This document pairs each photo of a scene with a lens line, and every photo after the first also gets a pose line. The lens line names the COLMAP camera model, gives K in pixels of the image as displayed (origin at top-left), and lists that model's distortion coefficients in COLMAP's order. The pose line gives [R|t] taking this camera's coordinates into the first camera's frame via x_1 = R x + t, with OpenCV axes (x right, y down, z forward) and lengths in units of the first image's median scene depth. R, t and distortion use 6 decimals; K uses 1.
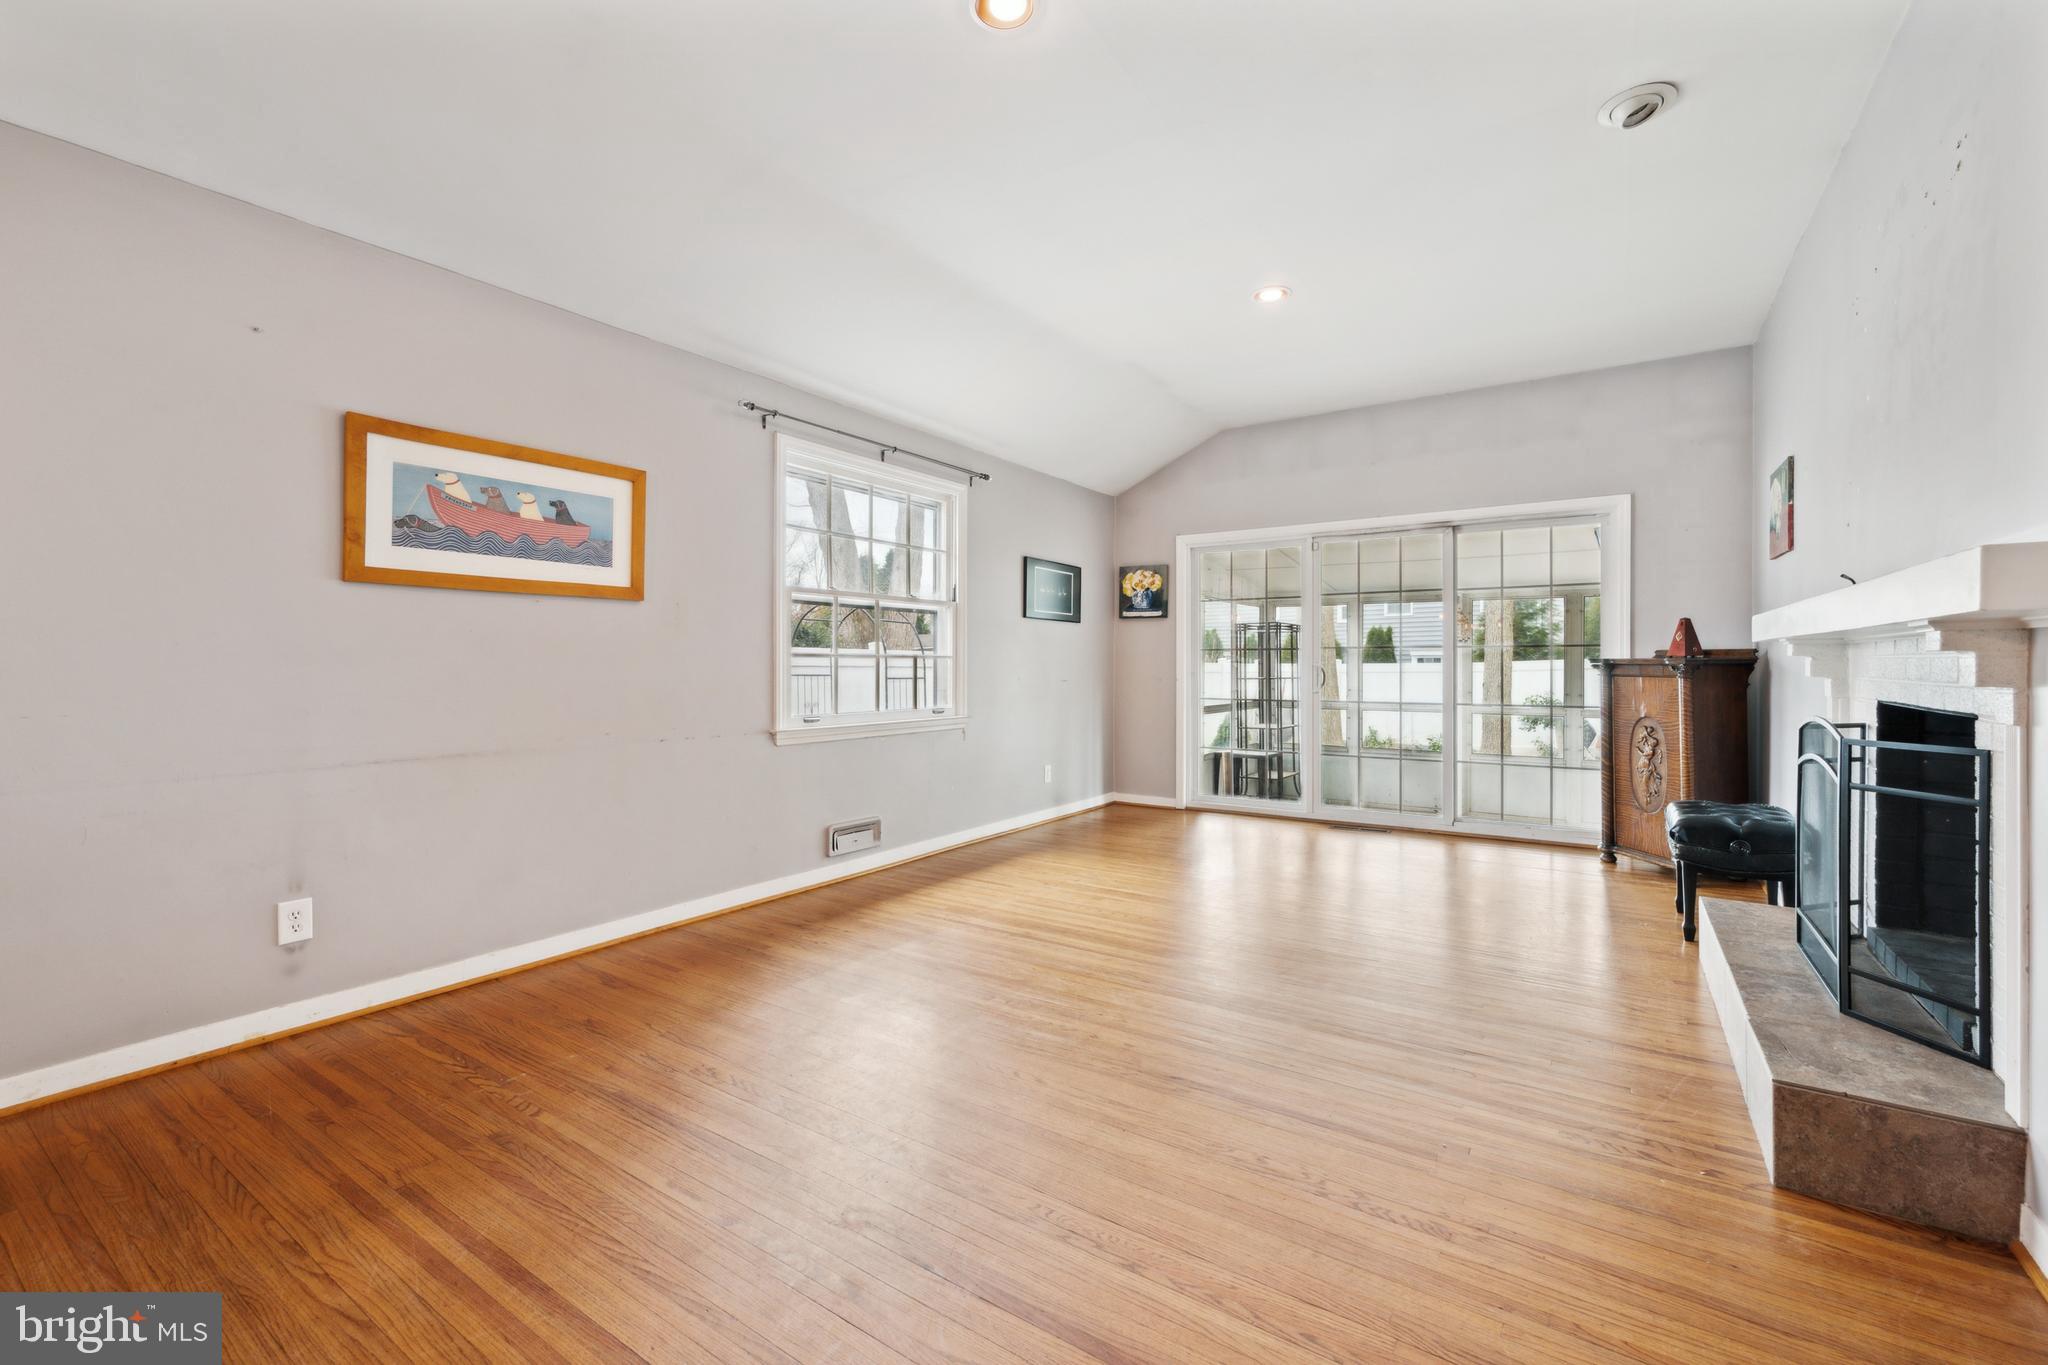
lens RADIAL K [[848.3, 0, 1021.0], [0, 848.3, 670.3], [0, 0, 1]] dist [-0.004969, -0.000384]
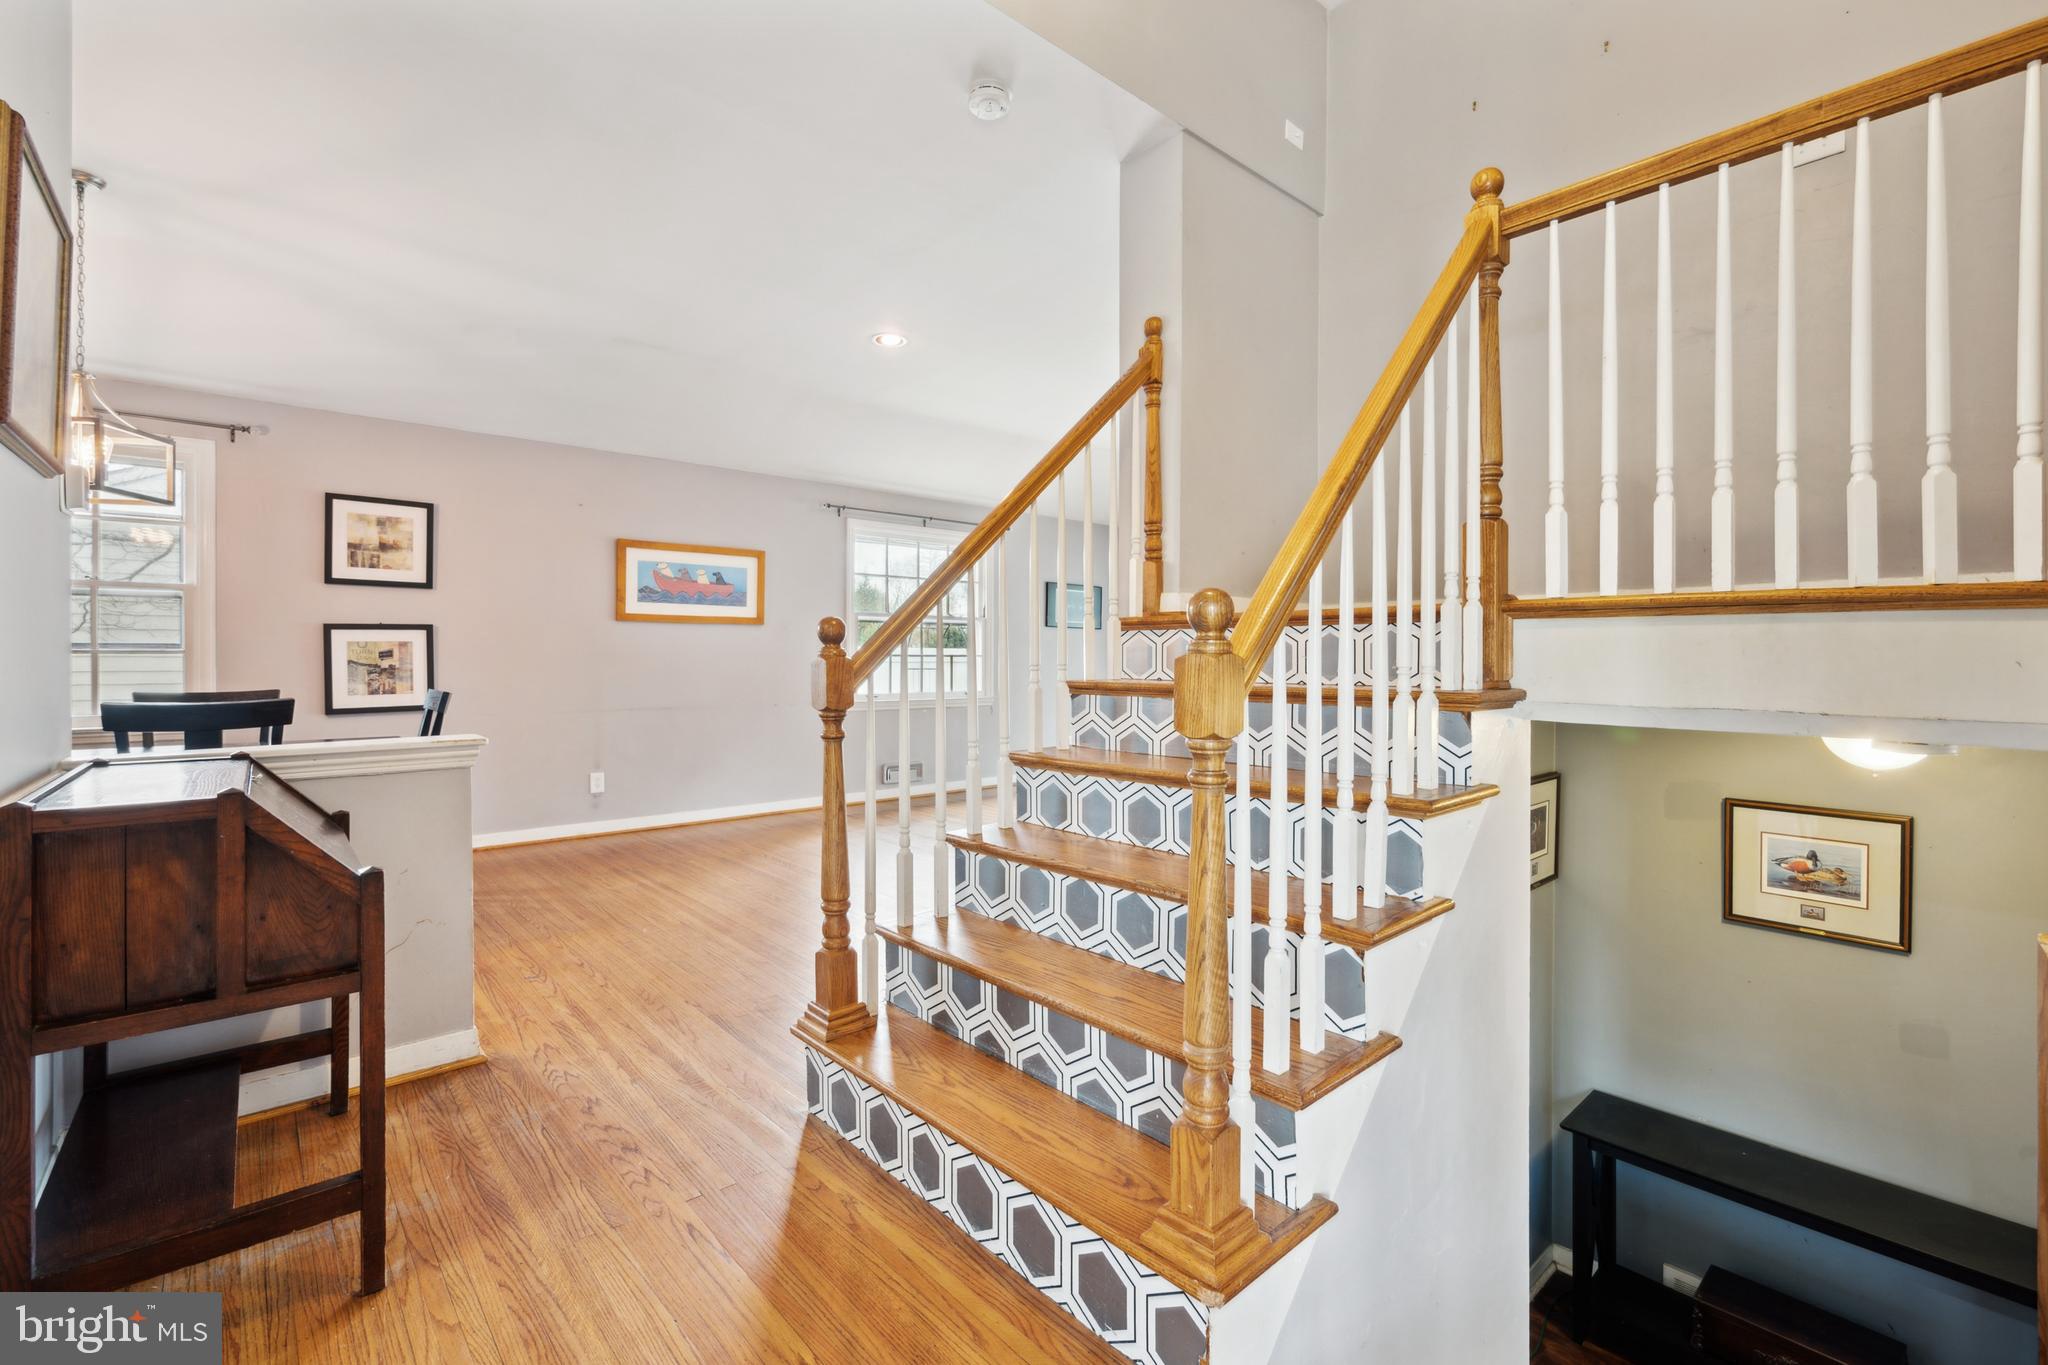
lens RADIAL K [[872.4, 0, 1026.2], [0, 872.4, 667.9], [0, 0, 1]] dist [-0.000675, -0.000256]
pose [[0.968482, -0.001662, -0.249080, 0.619859], [0.001993, 0.999997, 0.001077, 0.008905], [0.249077, -0.001539, 0.968482, -0.723668]]
